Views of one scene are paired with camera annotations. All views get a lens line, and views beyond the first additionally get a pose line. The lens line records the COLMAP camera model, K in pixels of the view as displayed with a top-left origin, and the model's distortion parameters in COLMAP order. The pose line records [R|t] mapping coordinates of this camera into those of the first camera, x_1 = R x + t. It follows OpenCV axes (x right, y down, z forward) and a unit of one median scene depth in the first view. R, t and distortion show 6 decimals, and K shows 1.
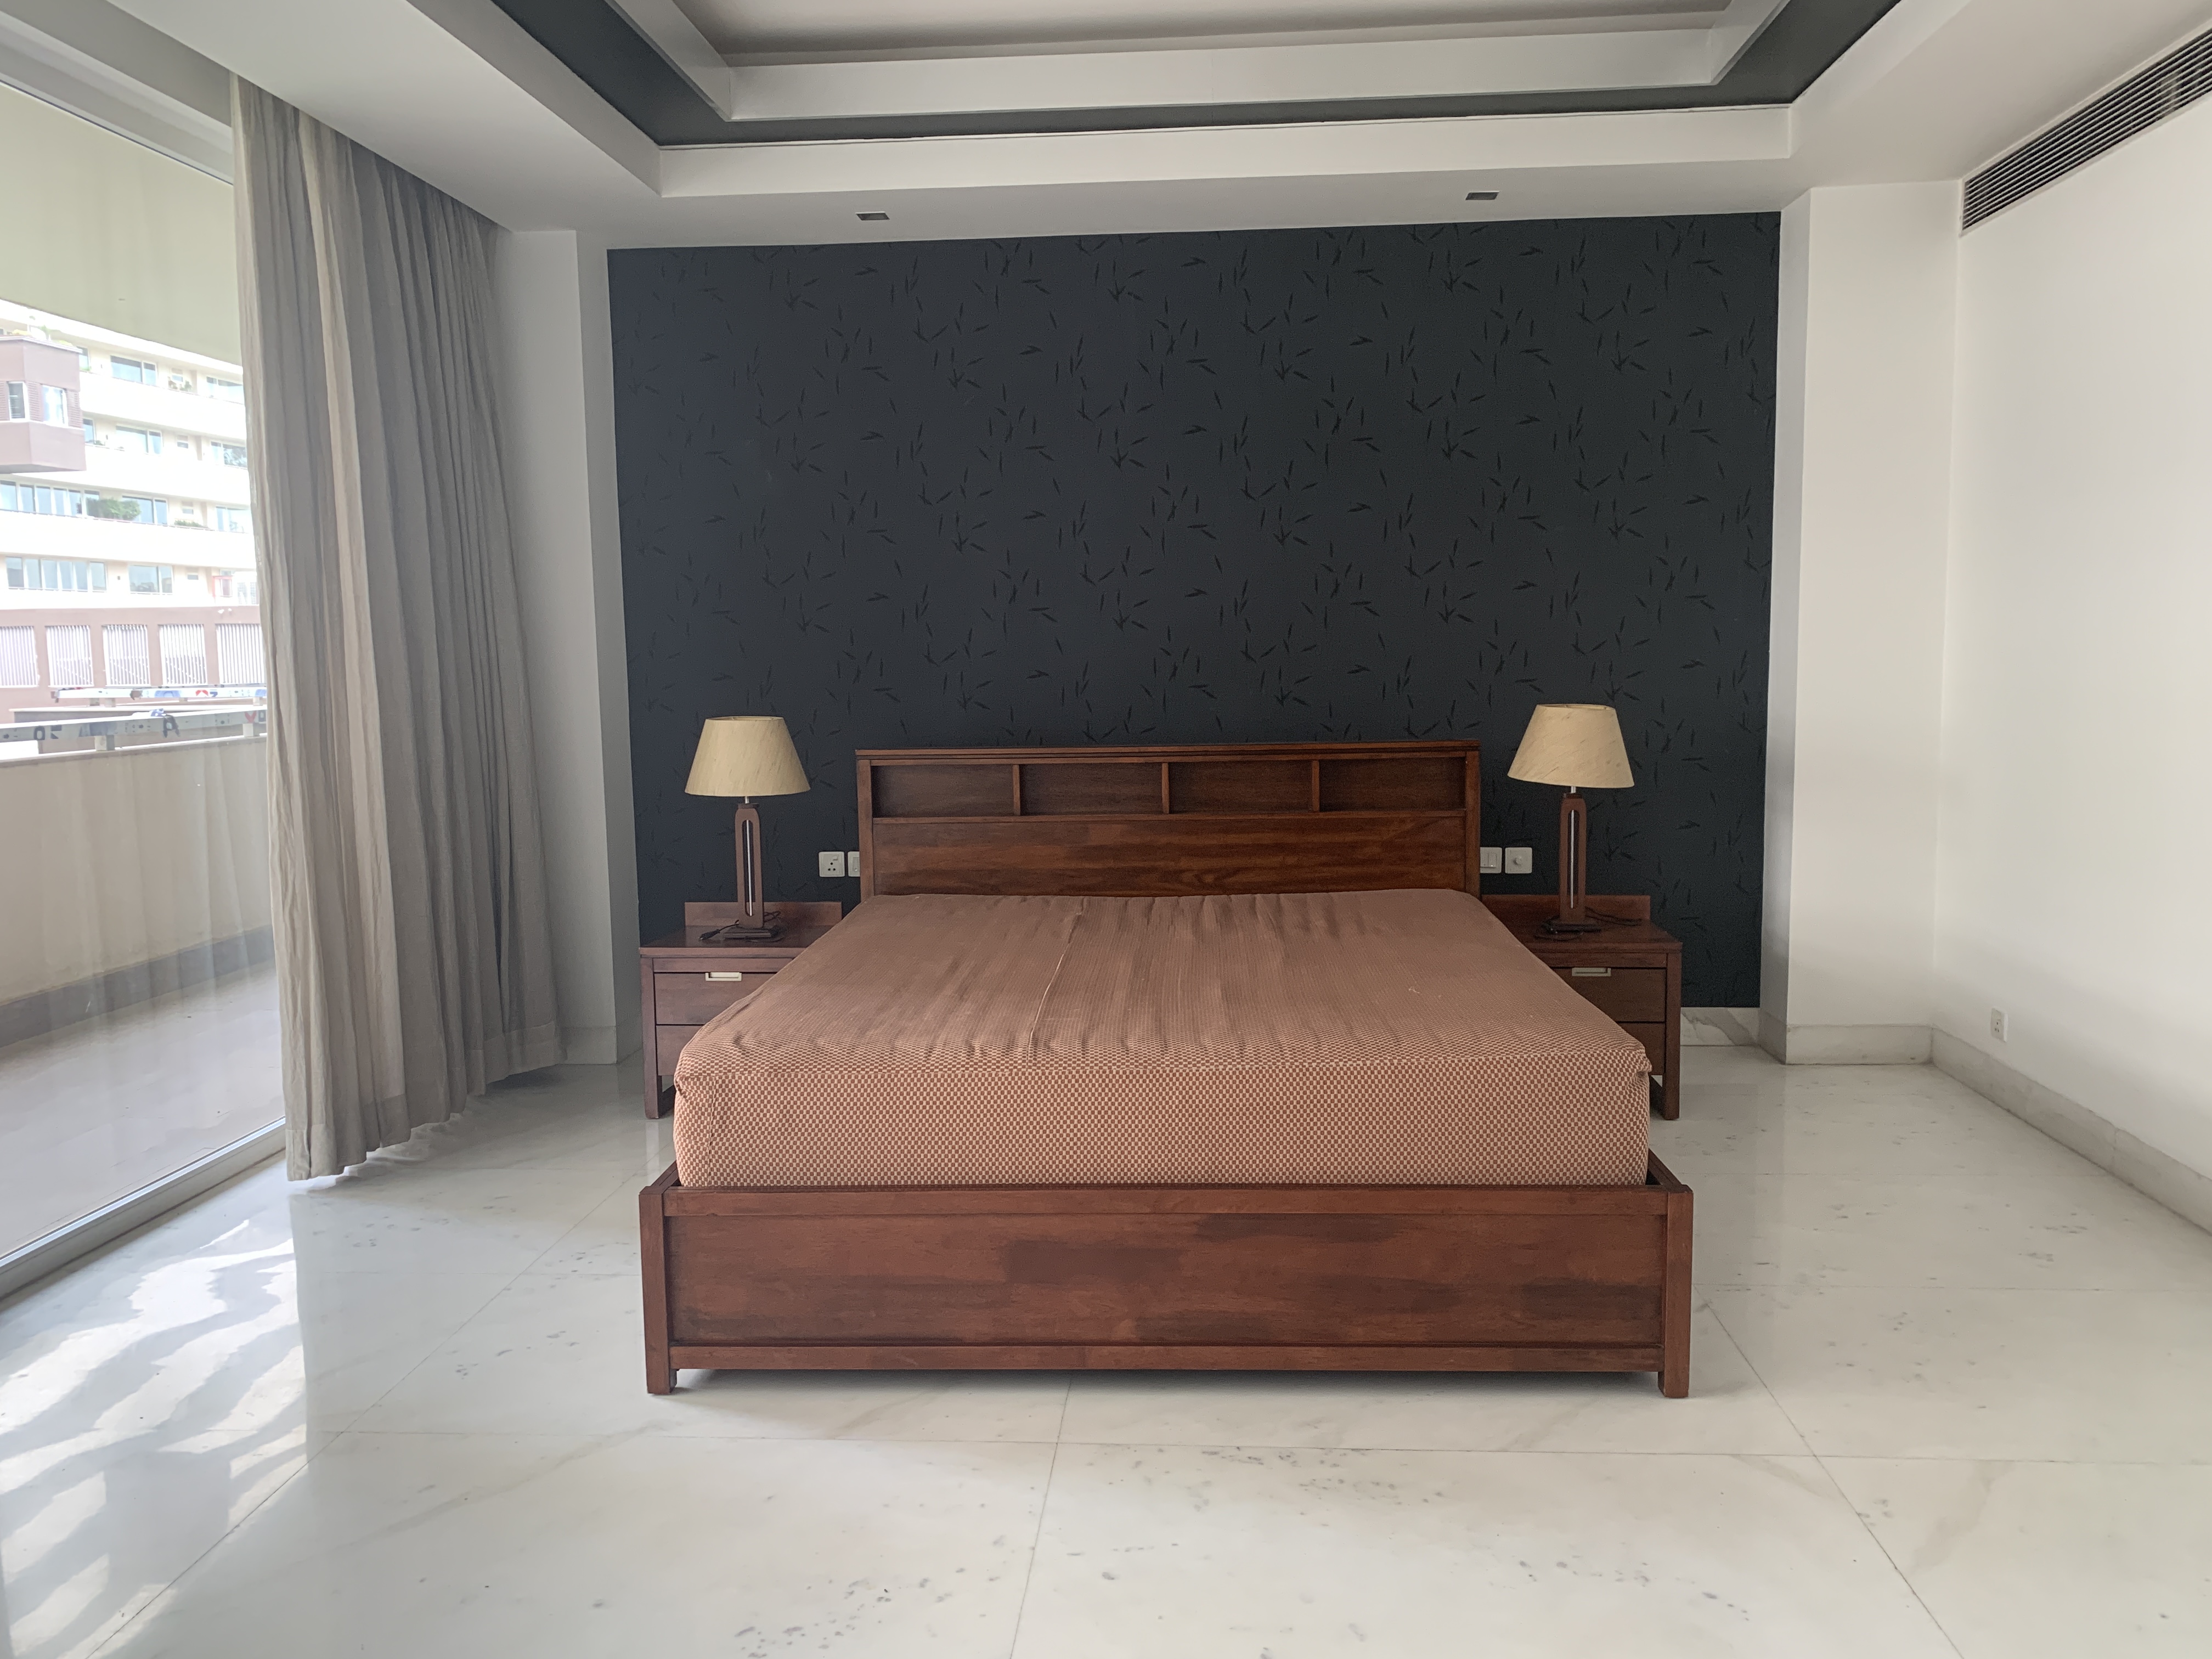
lens RADIAL K [[1684.7, 0, 1113.2], [0, 1684.7, 836.4], [0, 0, 1]] dist [0.042447, -0.061578]
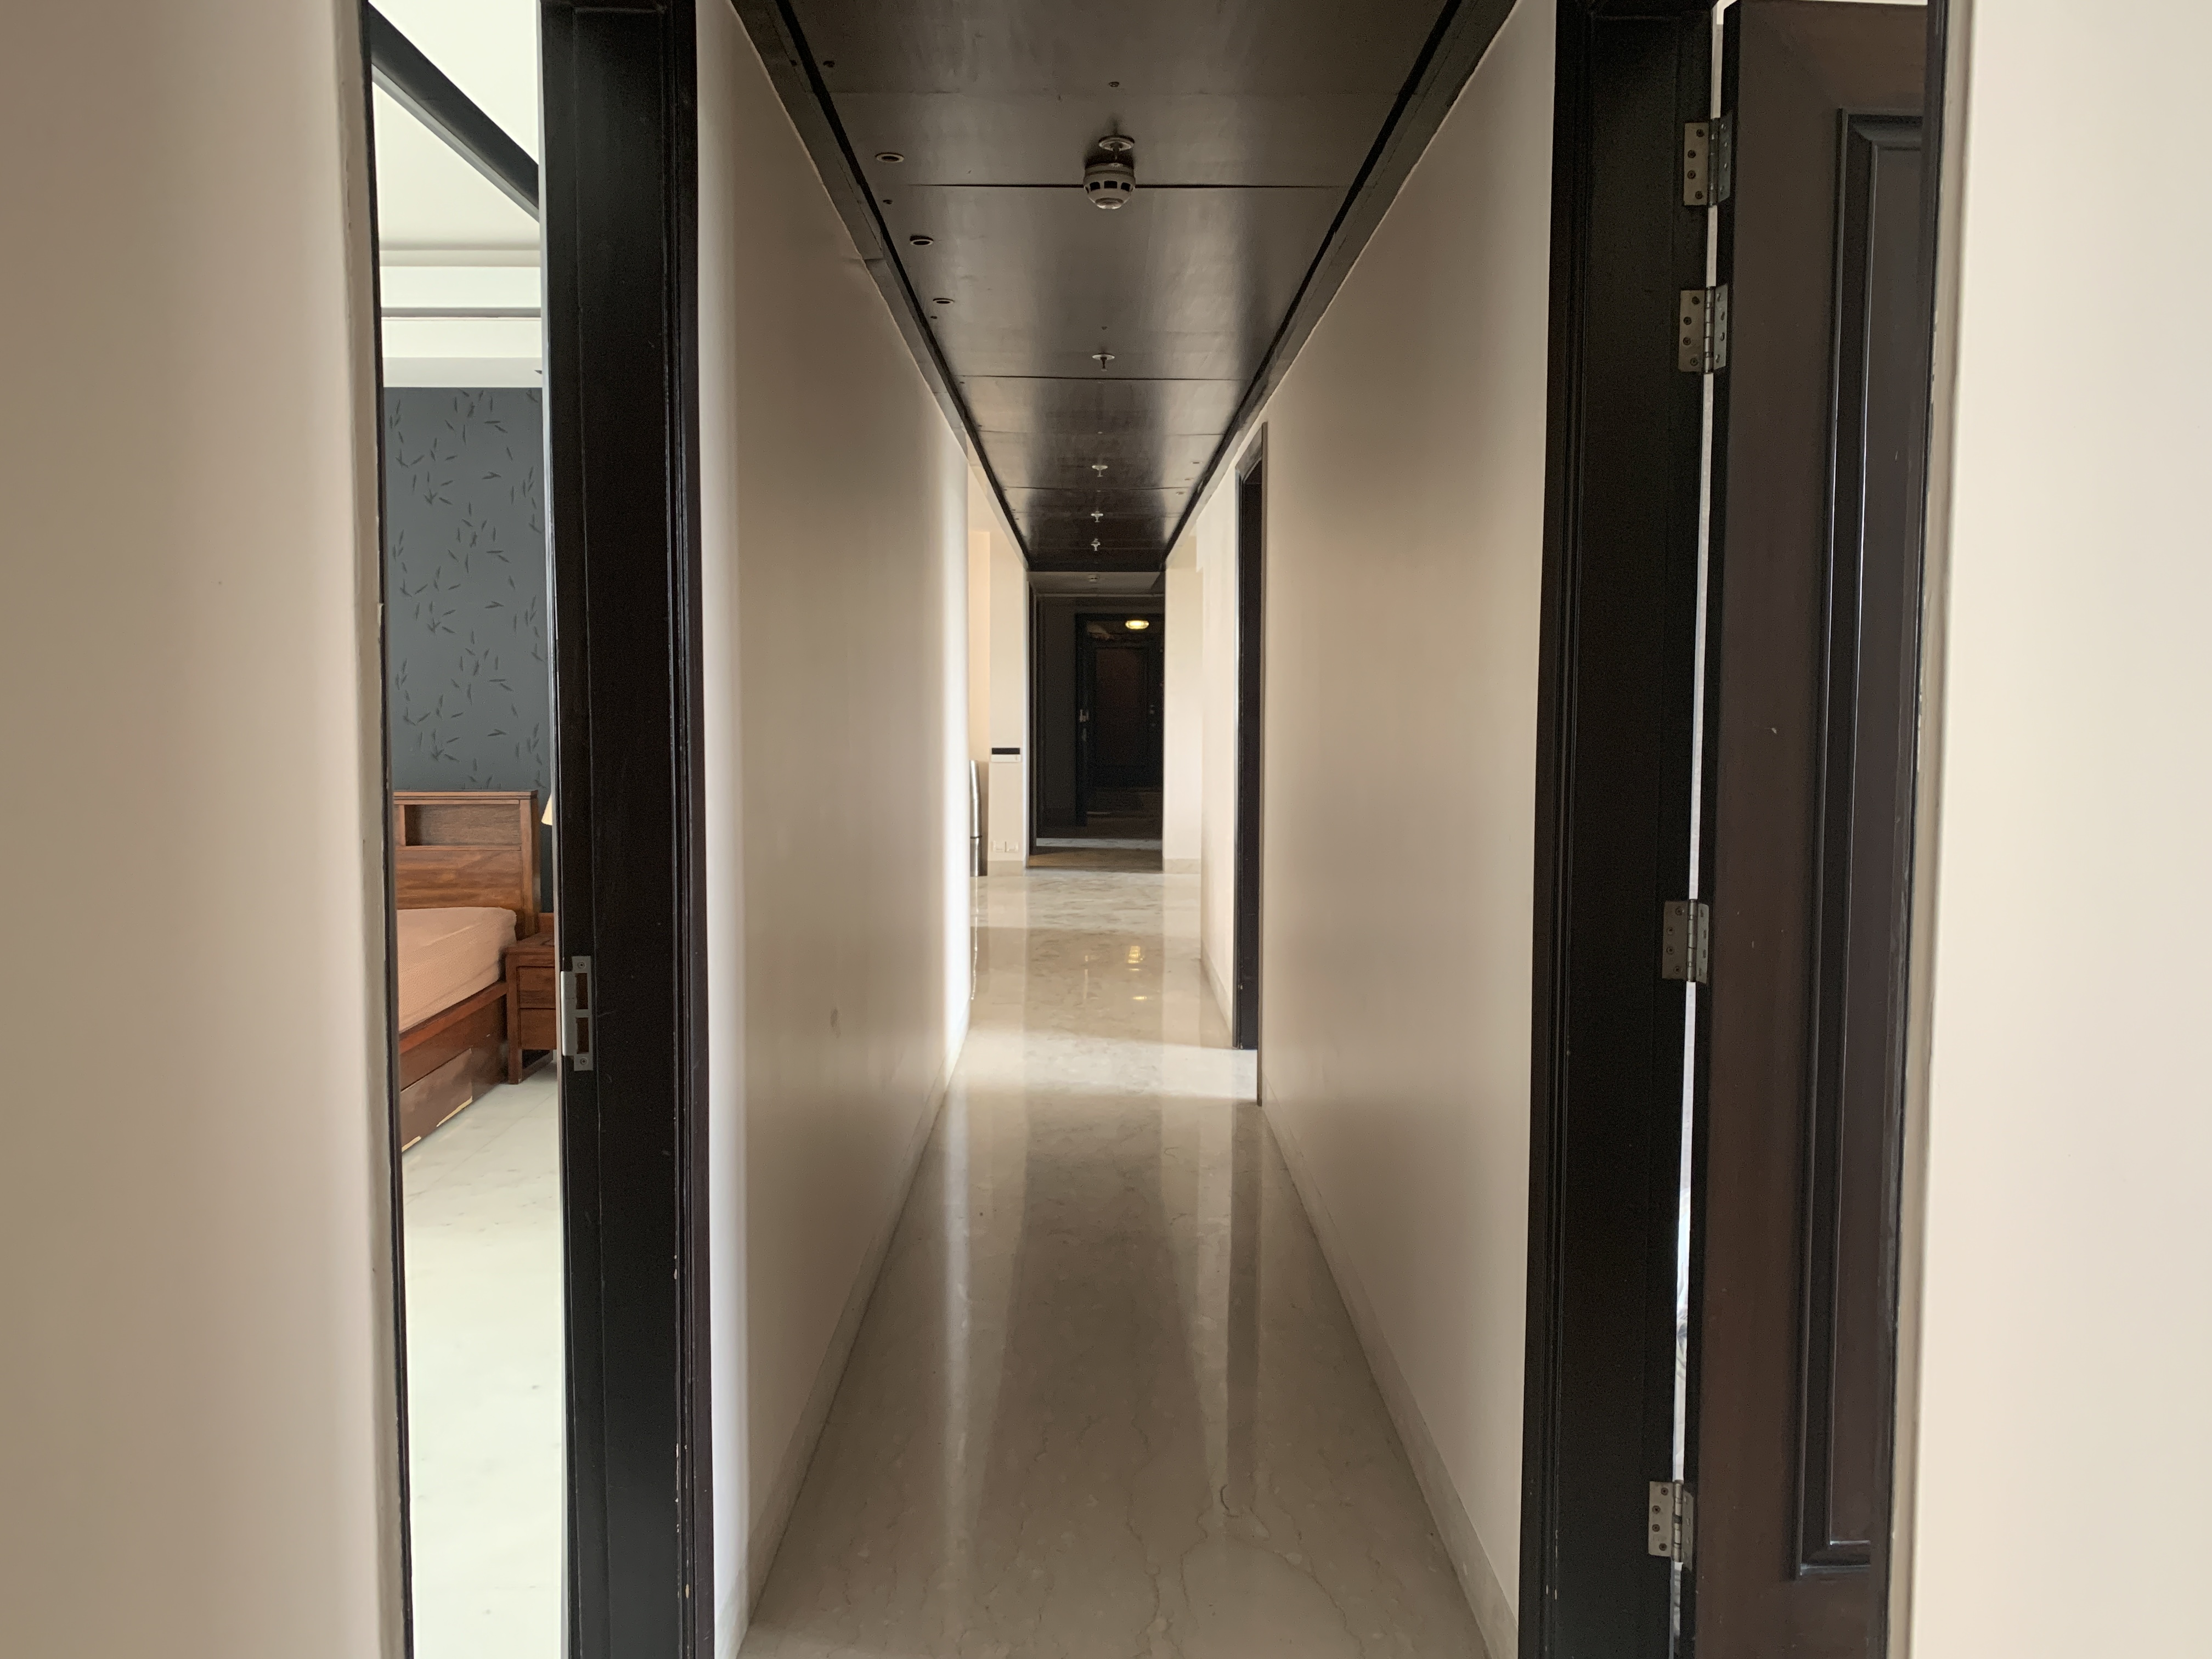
lens RADIAL K [[1684.7, 0, 1090.5], [0, 1684.7, 815.9], [0, 0, 1]] dist [0.042447, -0.061578]
pose [[0.997210, 0.018505, 0.072314, 0.561013], [-0.015686, 0.999102, -0.039357, 0.005709], [-0.072977, 0.038113, 0.996605, -0.322234]]
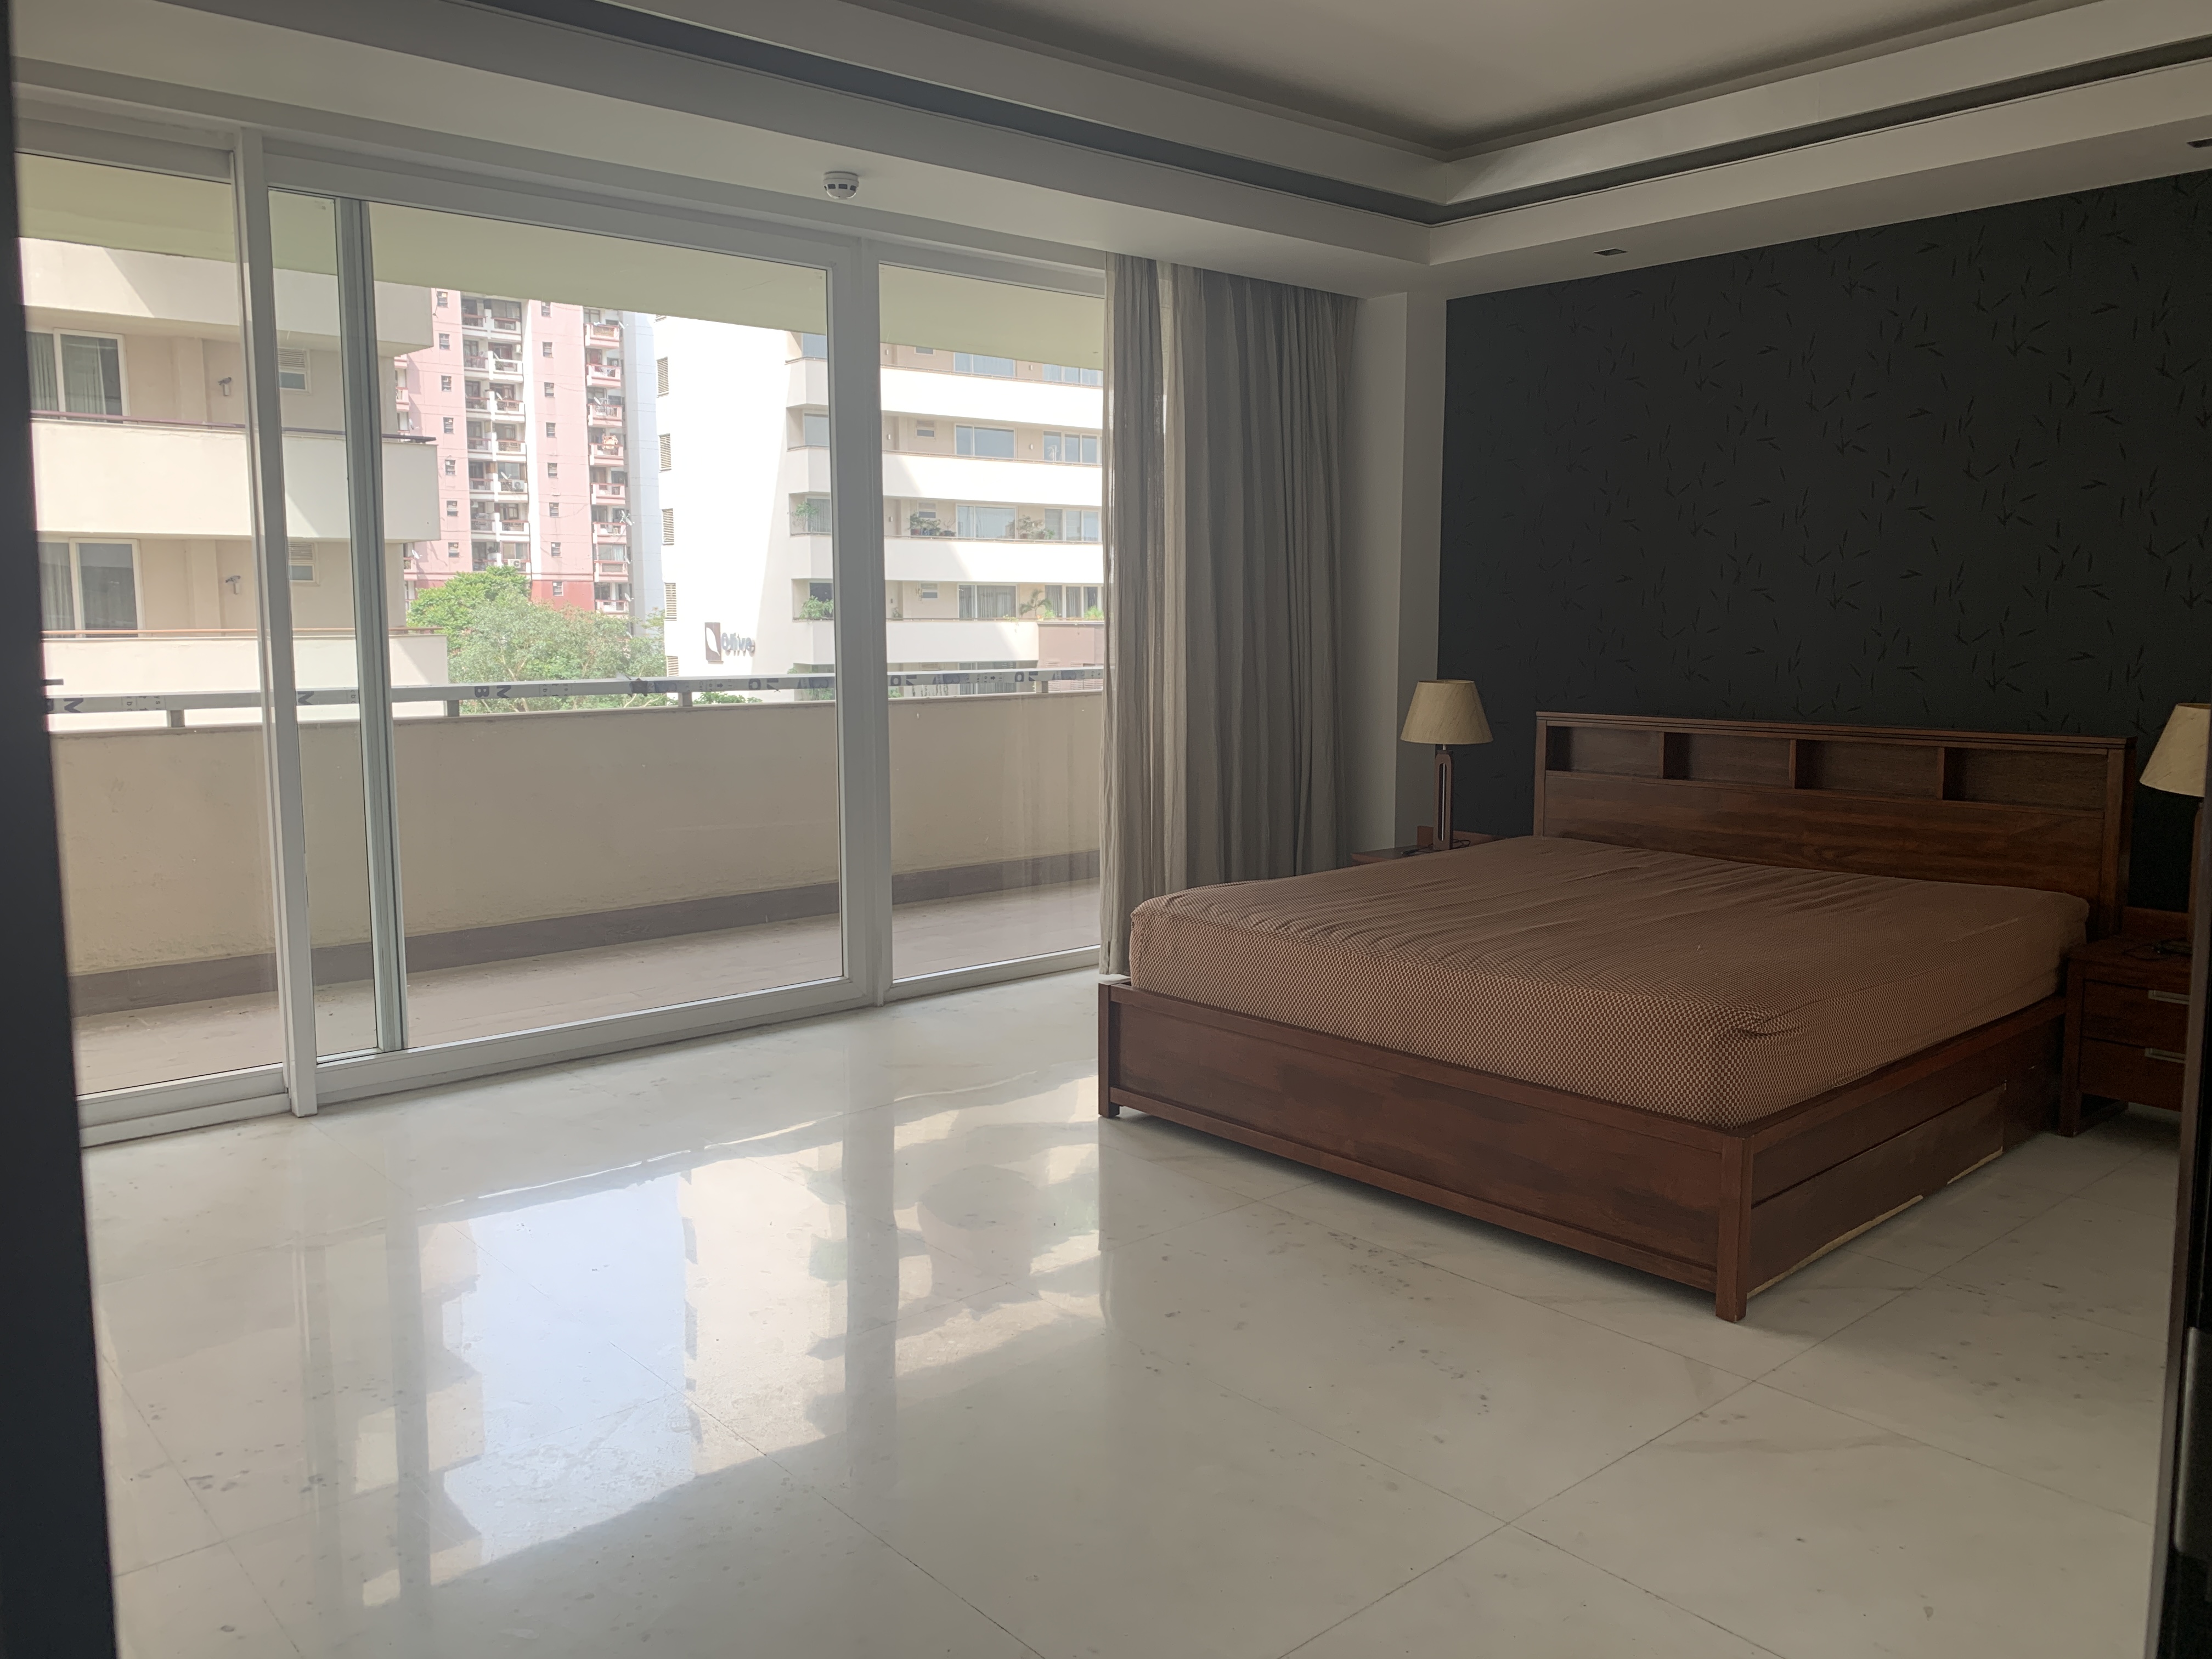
lens RADIAL K [[1684.7, 0, 1097.0], [0, 1684.7, 819.4], [0, 0, 1]] dist [0.042447, -0.061578]
pose [[0.700616, 0.100607, -0.706410, 0.493172], [-0.089191, 0.994593, 0.053190, -0.012117], [0.707942, 0.025740, 0.705802, -0.055347]]
